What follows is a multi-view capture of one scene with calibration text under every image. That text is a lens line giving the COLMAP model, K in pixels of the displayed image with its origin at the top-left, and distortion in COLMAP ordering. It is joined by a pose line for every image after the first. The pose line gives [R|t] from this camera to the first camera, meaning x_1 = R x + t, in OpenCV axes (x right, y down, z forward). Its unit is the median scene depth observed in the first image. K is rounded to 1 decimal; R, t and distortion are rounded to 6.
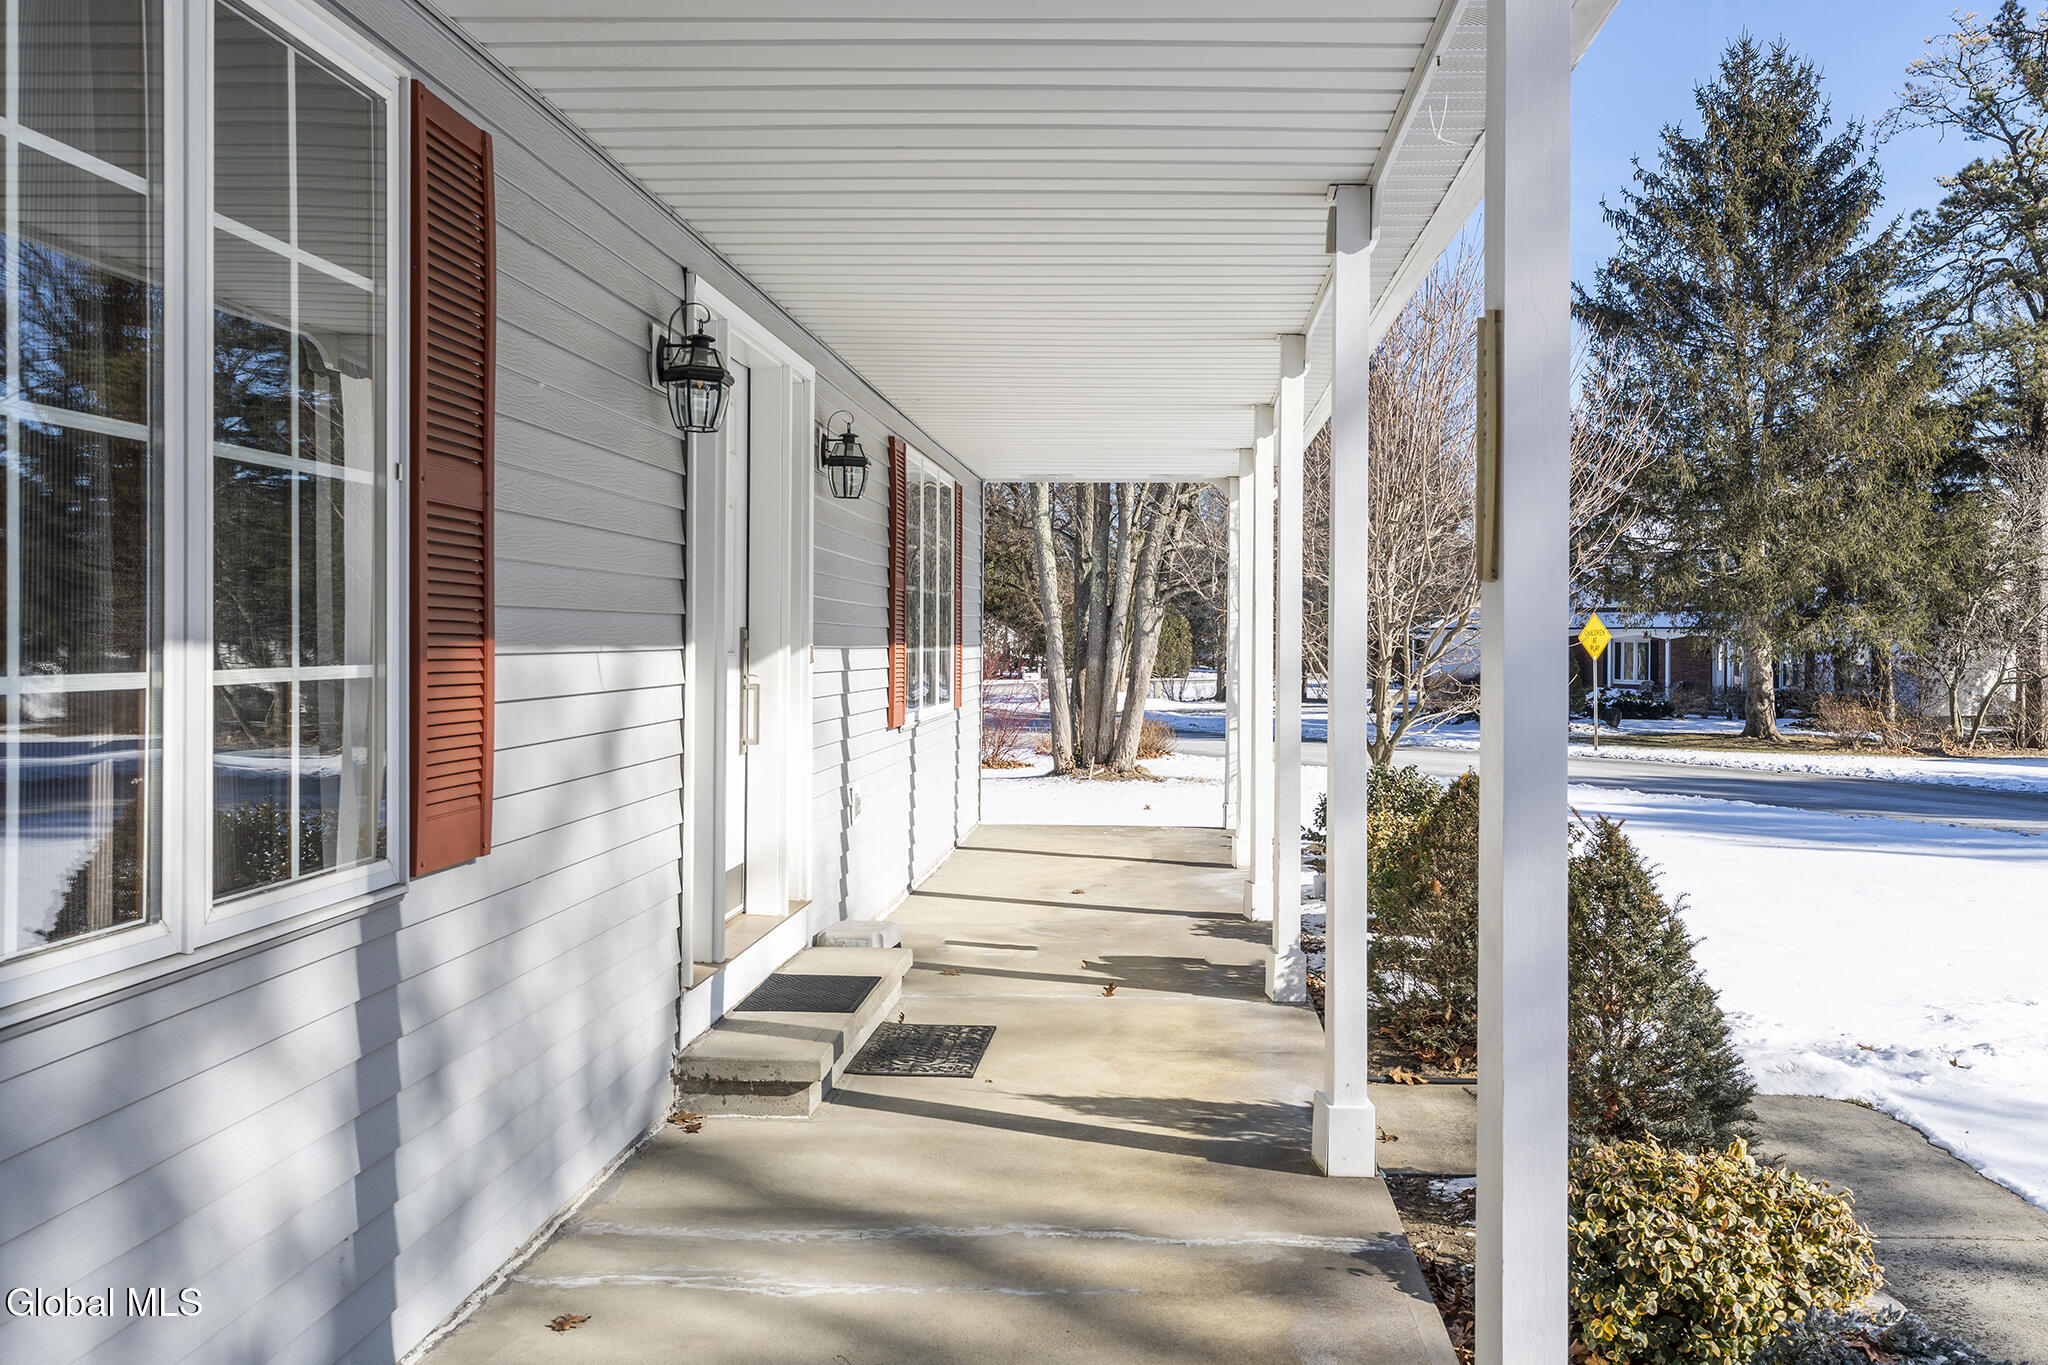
lens RADIAL K [[1791.3, 0, 1024.6], [0, 1791.3, 675.8], [0, 0, 1]] dist [-0.005461, -0.001016]
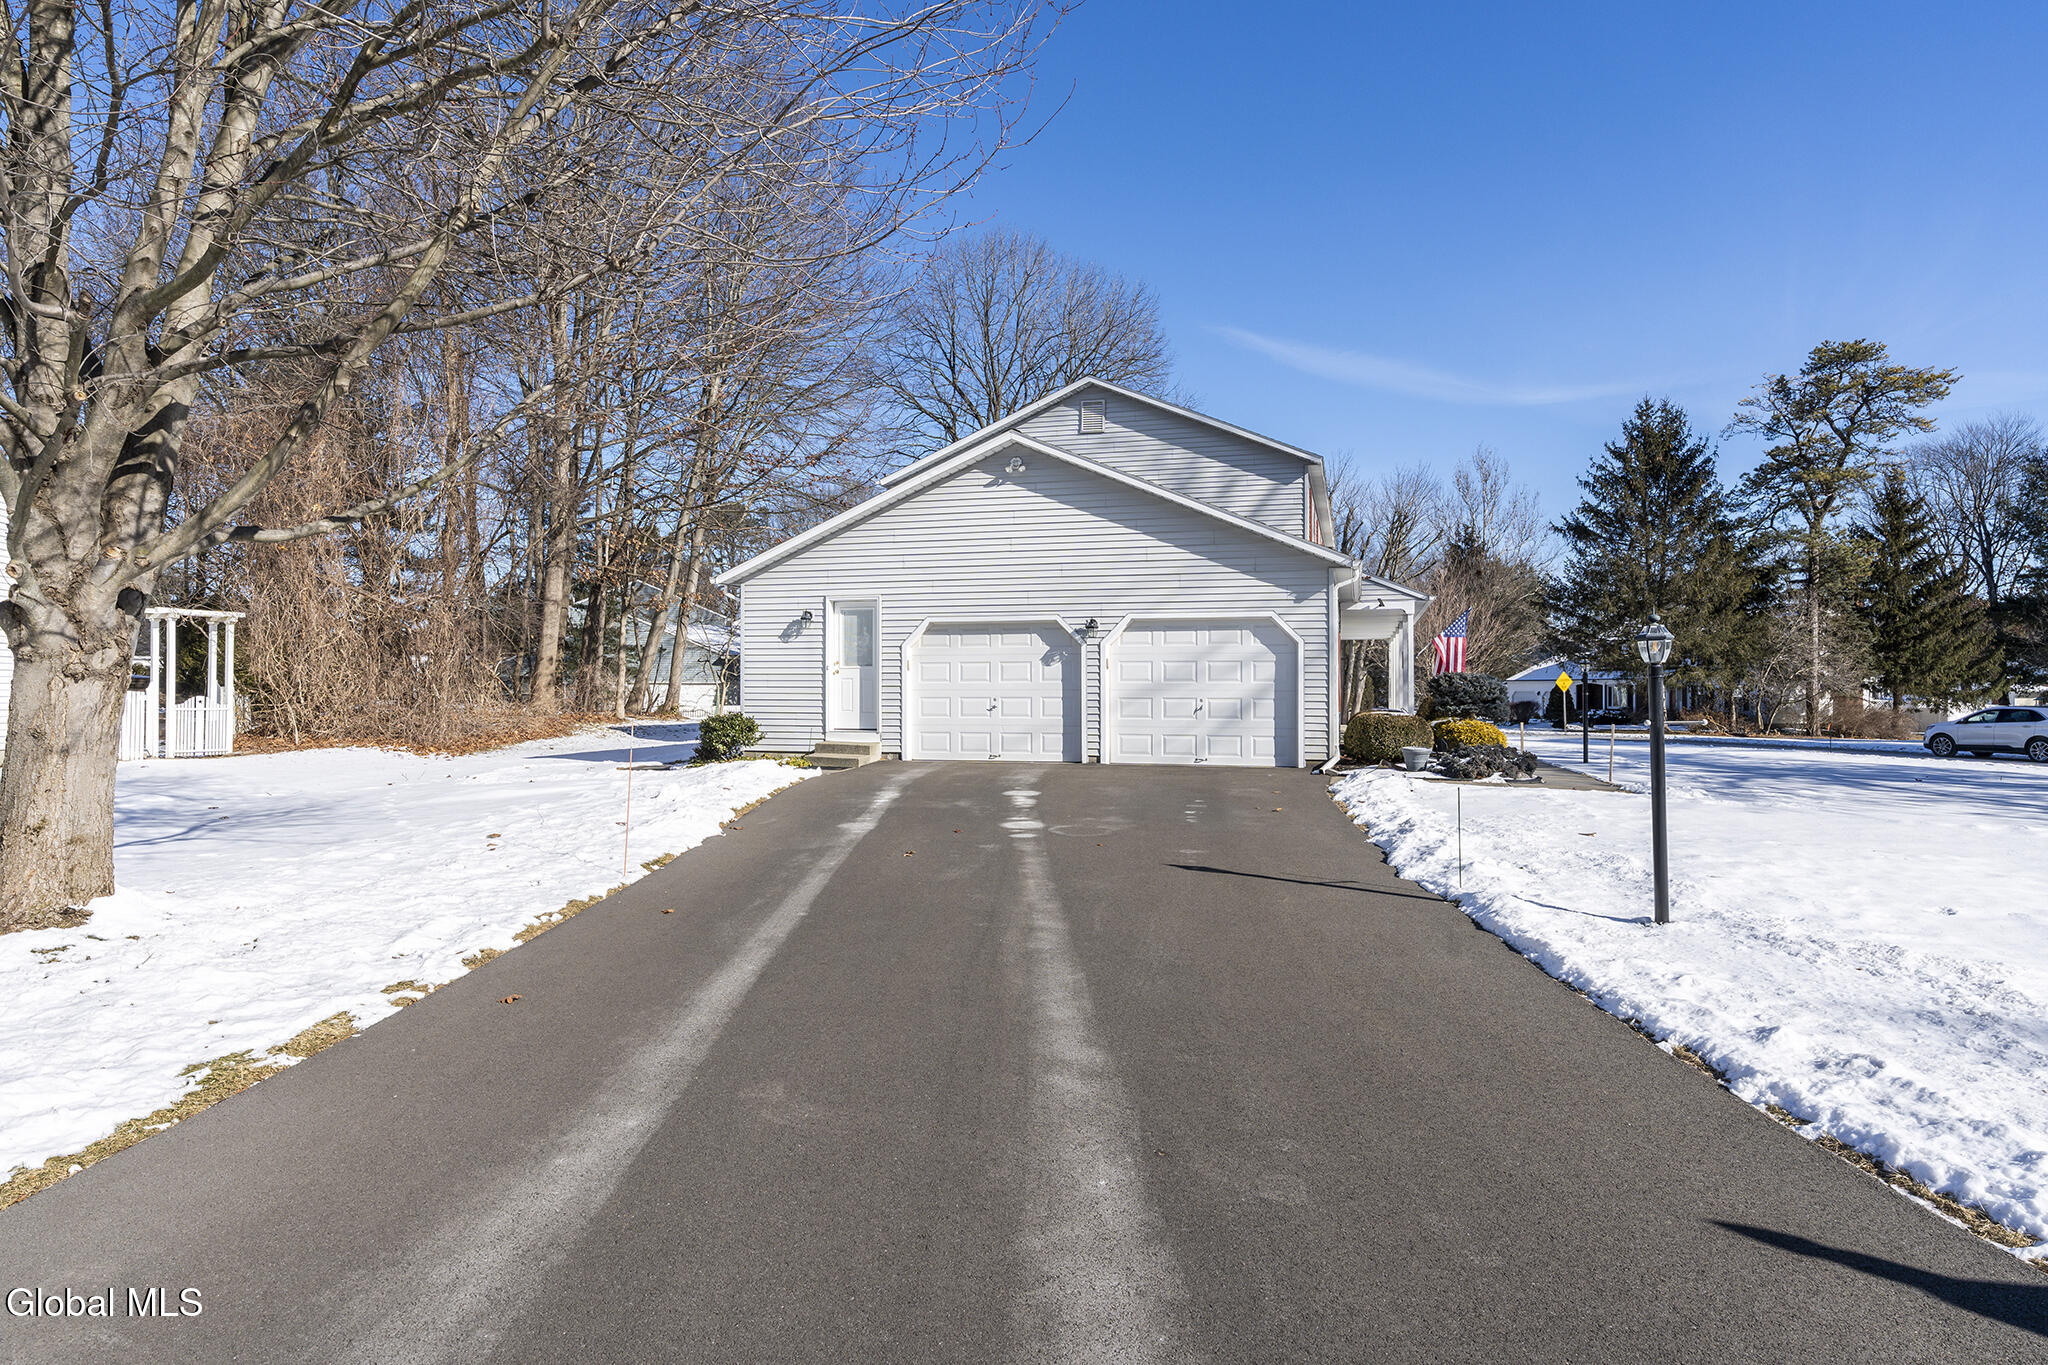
lens RADIAL K [[1165.3, 0, 1021.1], [0, 1165.3, 642.7], [0, 0, 1]] dist [0.001604, -0.000199]
pose [[0.977584, -0.011021, -0.210257, -0.034088], [0.000171, 0.998670, -0.051553, 0.003491], [0.210545, 0.050361, 0.976286, -0.489287]]
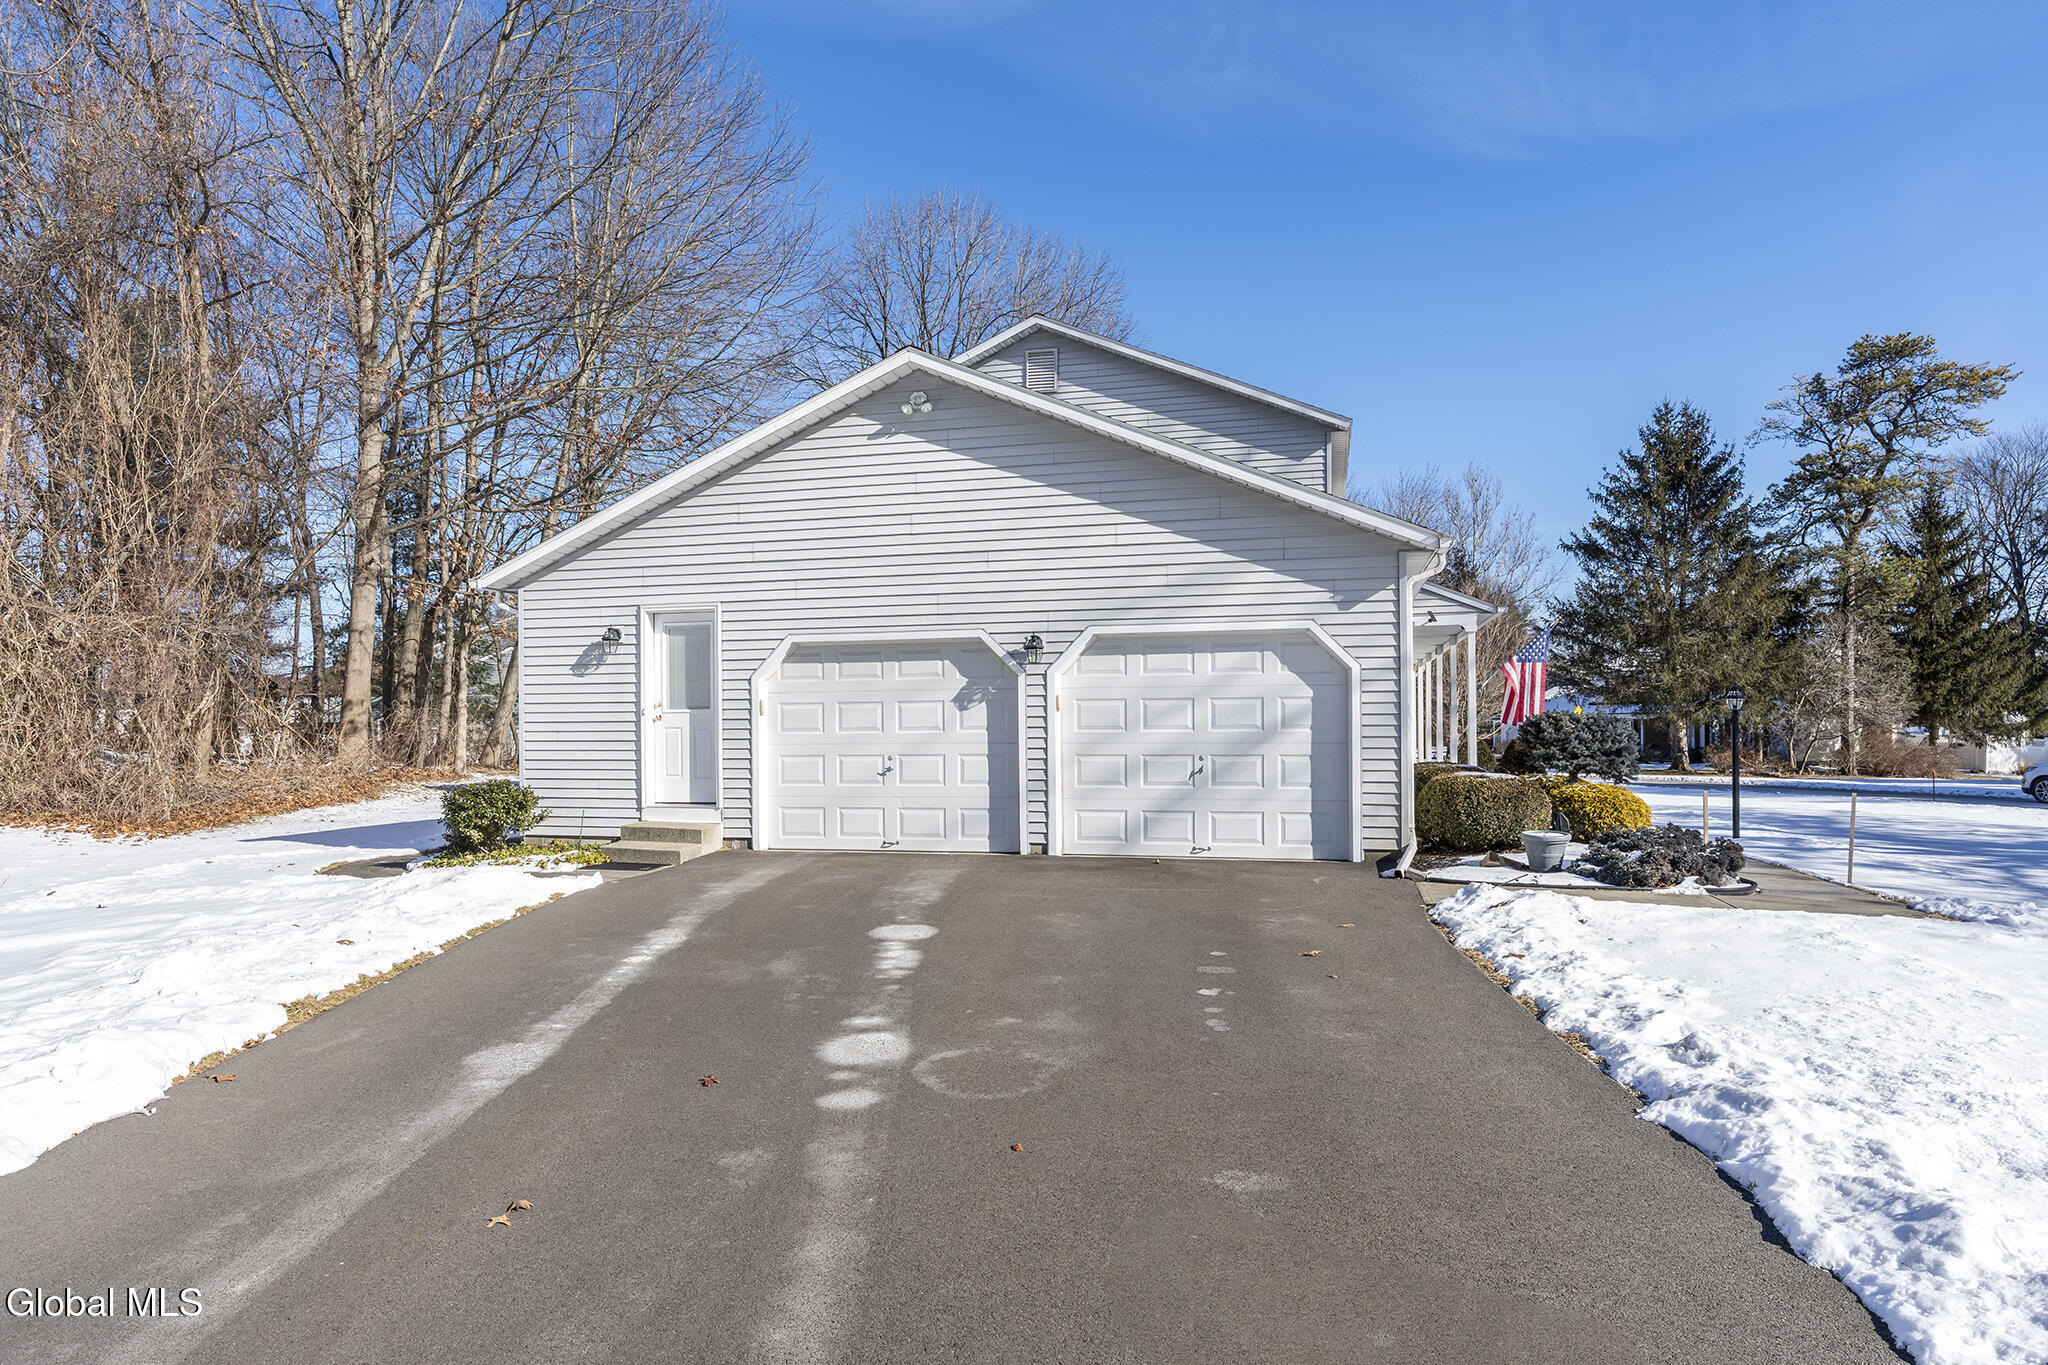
lens RADIAL K [[1213.0, 0, 1016.8], [0, 1213.0, 694.8], [0, 0, 1]] dist [0.007116, 0.000590]
pose [[0.983299, -0.015365, -0.181350, -0.046100], [0.008511, 0.999222, -0.038512, -0.000501], [0.181800, 0.036325, 0.982664, -0.385596]]
